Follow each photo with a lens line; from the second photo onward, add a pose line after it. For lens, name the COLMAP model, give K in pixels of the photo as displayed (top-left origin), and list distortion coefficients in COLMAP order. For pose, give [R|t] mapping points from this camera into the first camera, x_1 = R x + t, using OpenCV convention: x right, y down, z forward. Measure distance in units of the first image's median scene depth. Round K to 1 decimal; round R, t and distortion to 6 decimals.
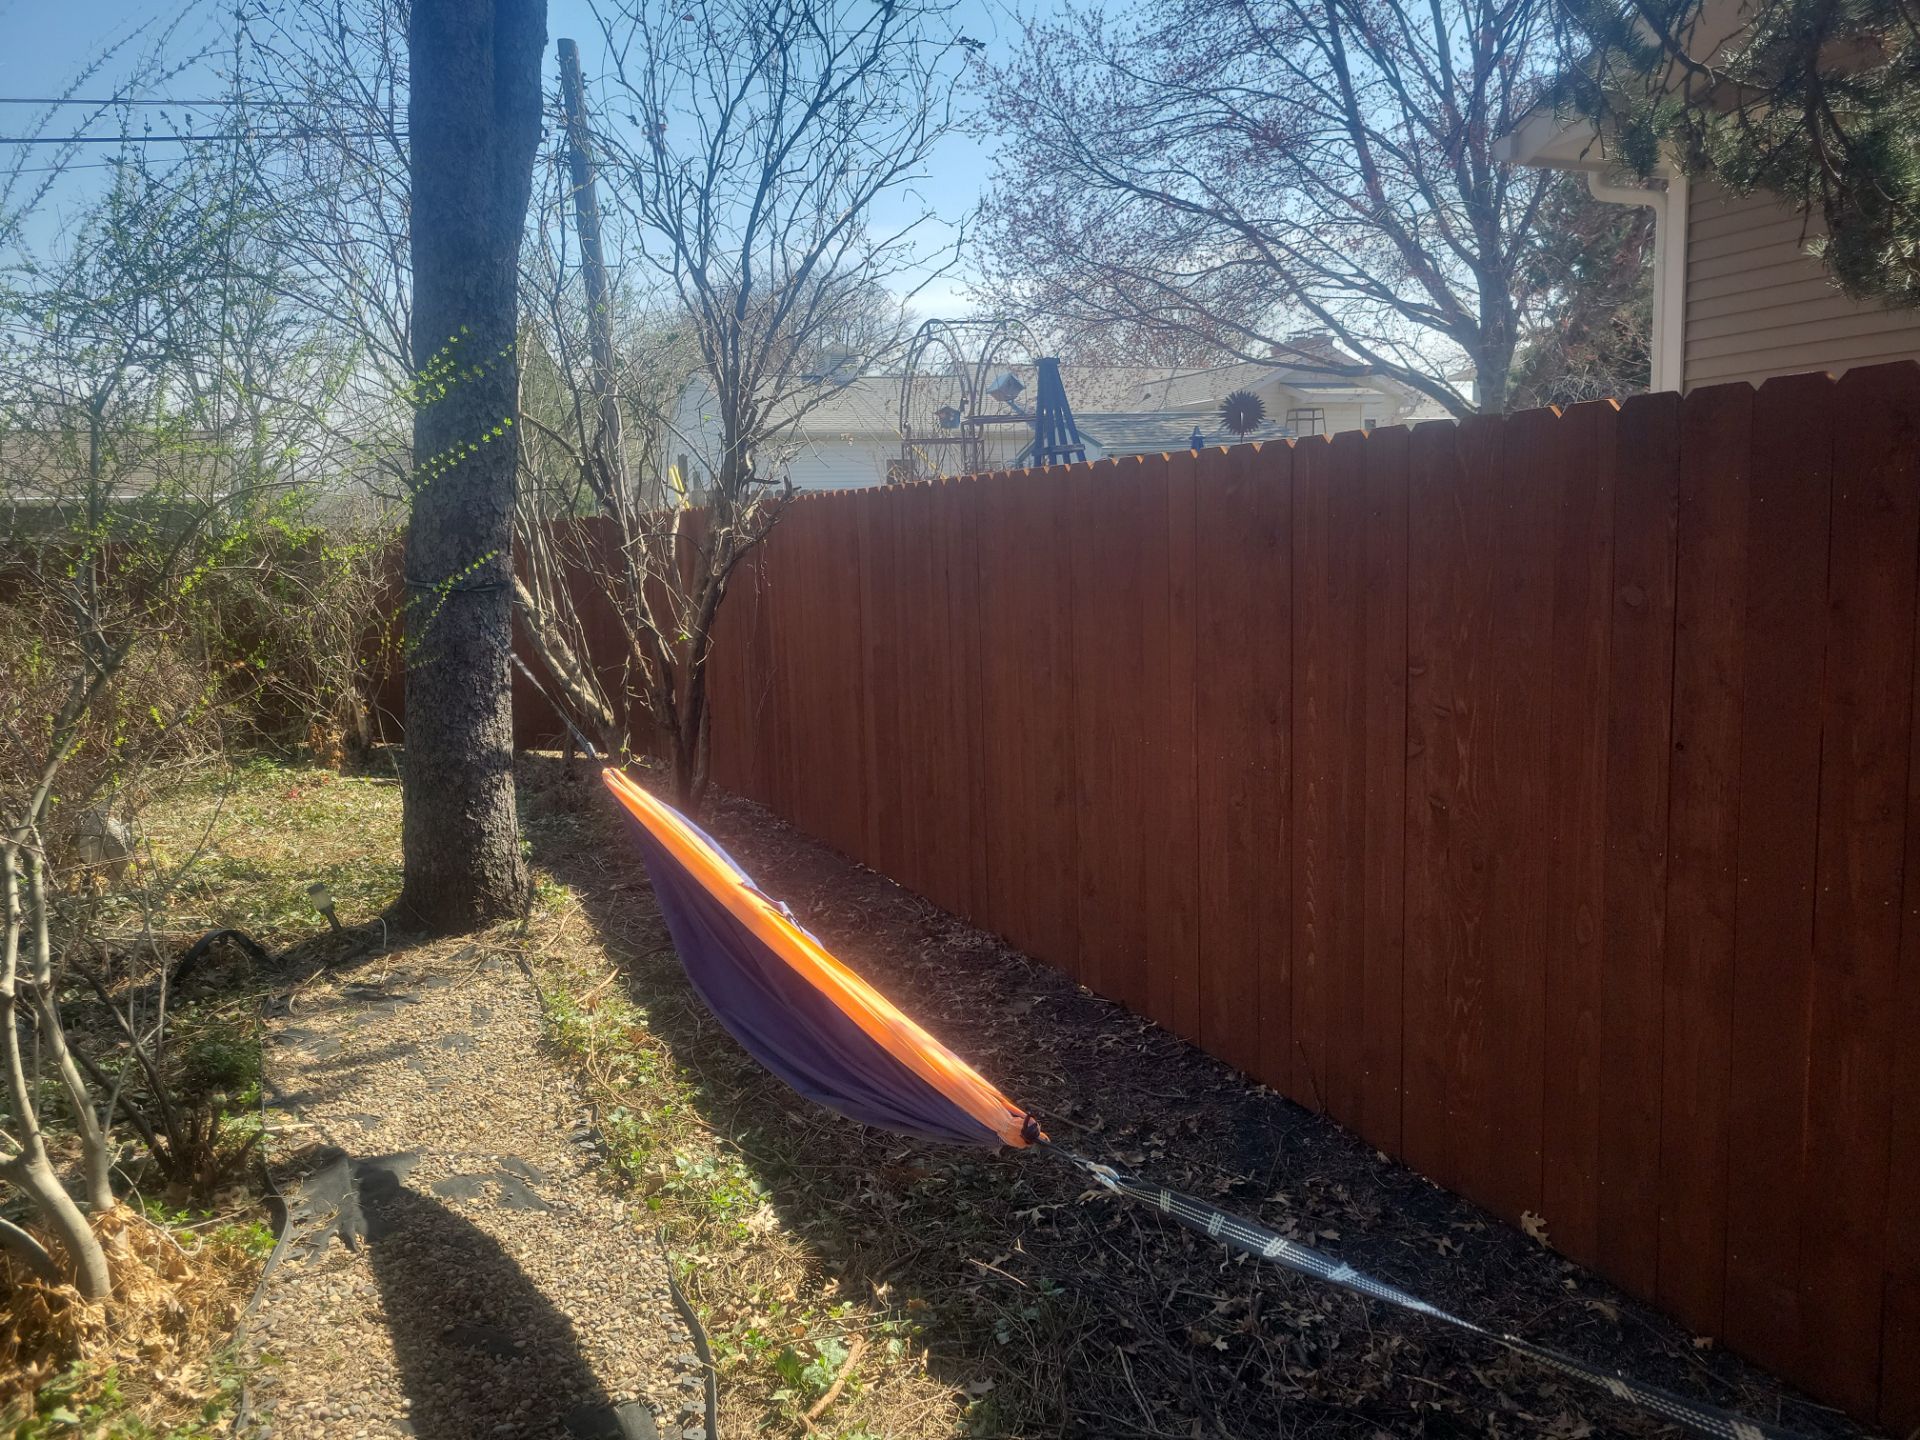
lens RADIAL K [[1491.2, 0, 962.3], [0, 1491.2, 716.8], [0, 0, 1]] dist [0.004292, 0.001819]
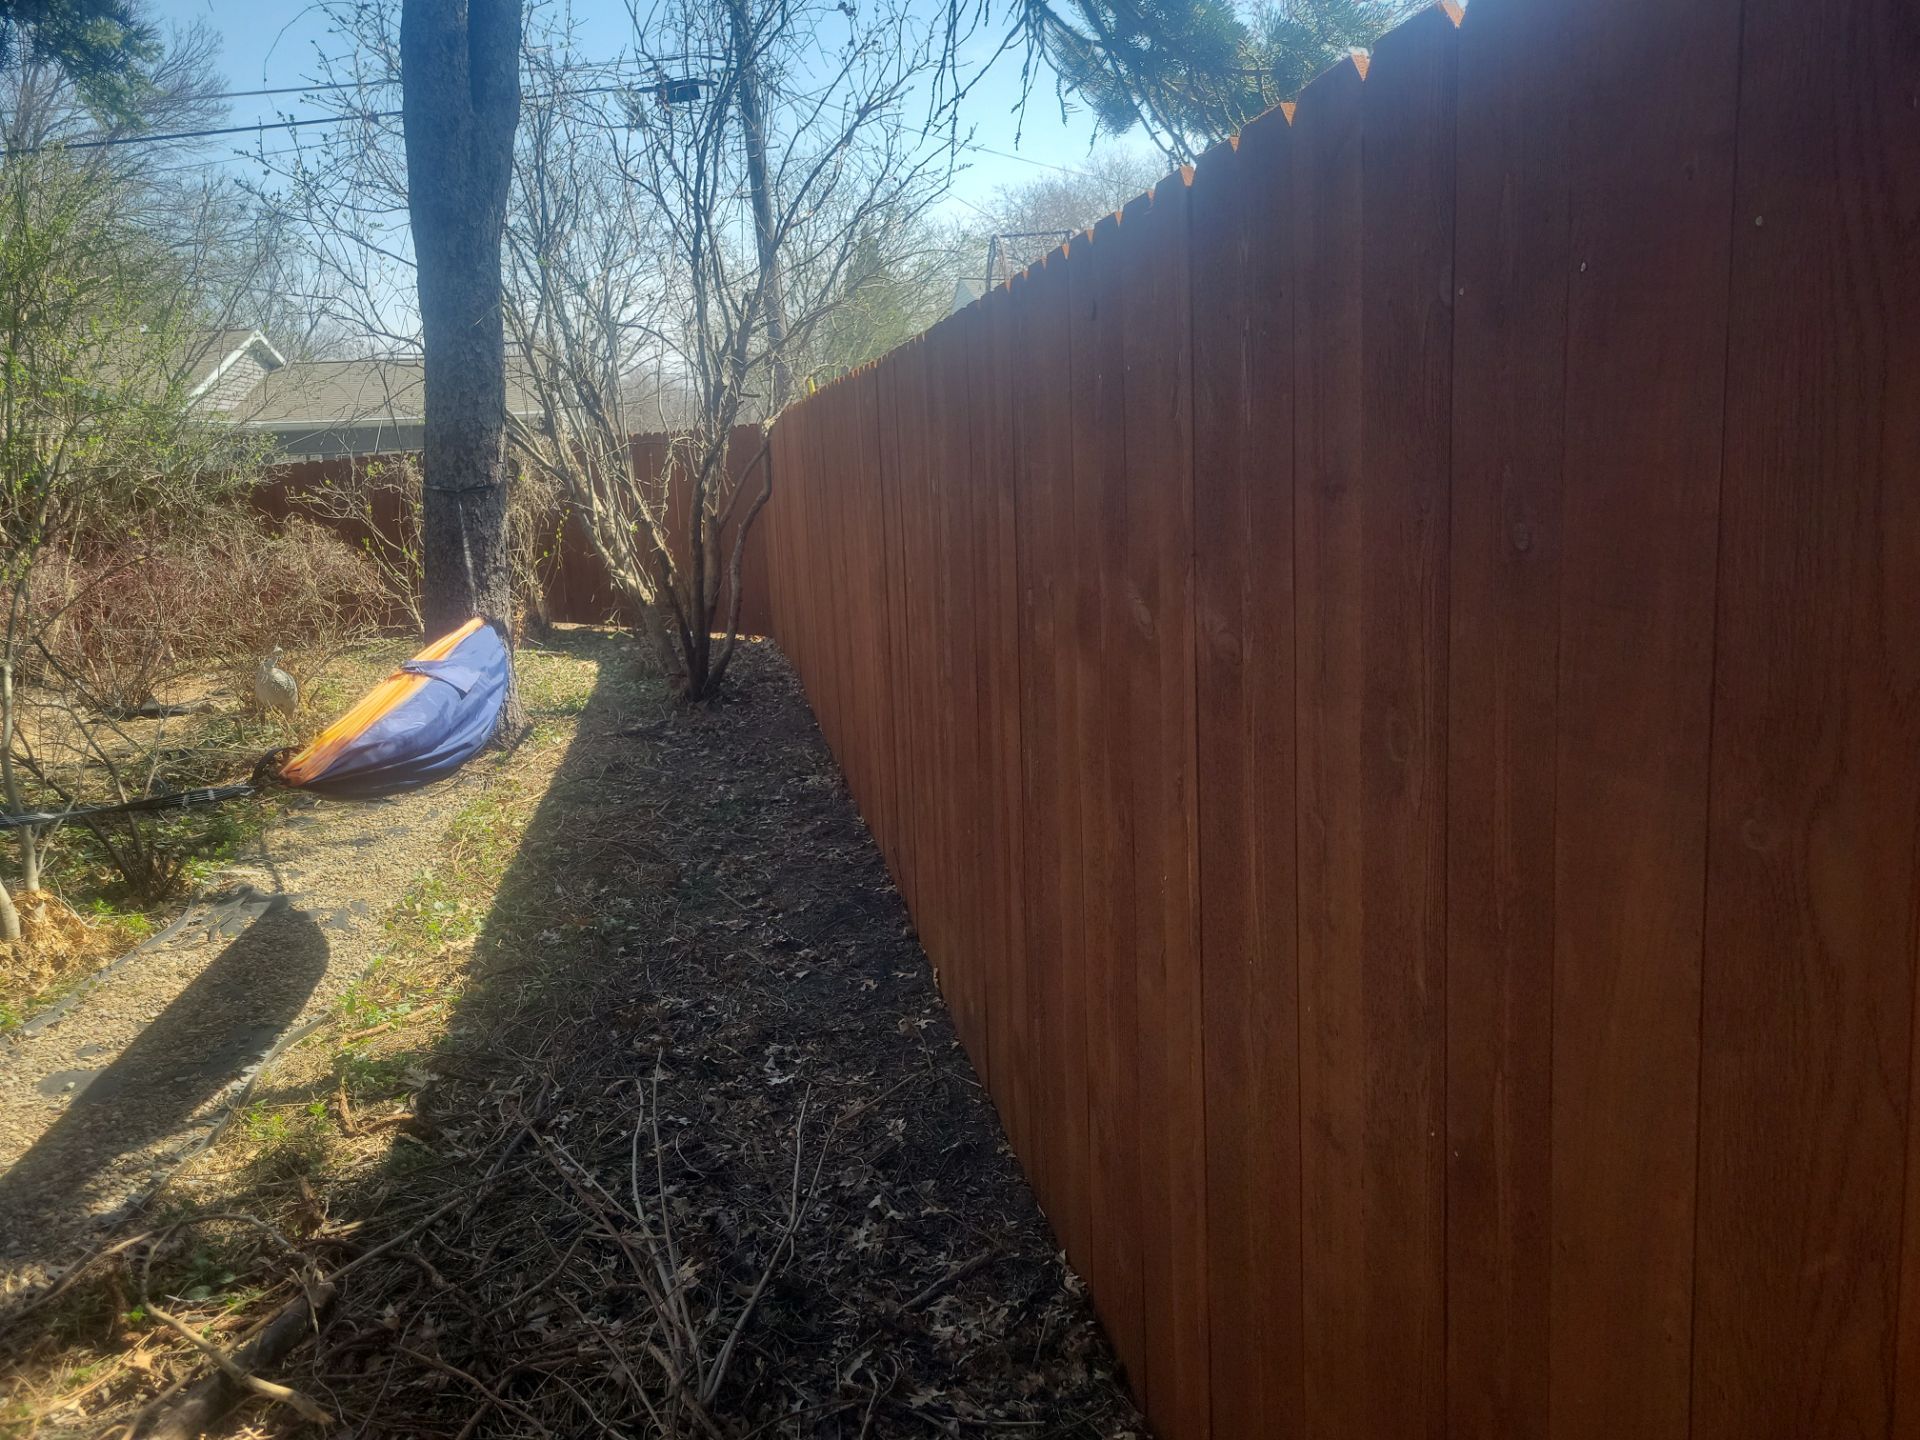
lens RADIAL K [[1491.2, 0, 958.1], [0, 1491.2, 720.9], [0, 0, 1]] dist [0.004292, 0.001819]
pose [[0.968065, 0.033013, -0.248517, 0.396176], [-0.015847, 0.997367, 0.070761, 0.013095], [0.250199, -0.064563, 0.966039, -0.136632]]
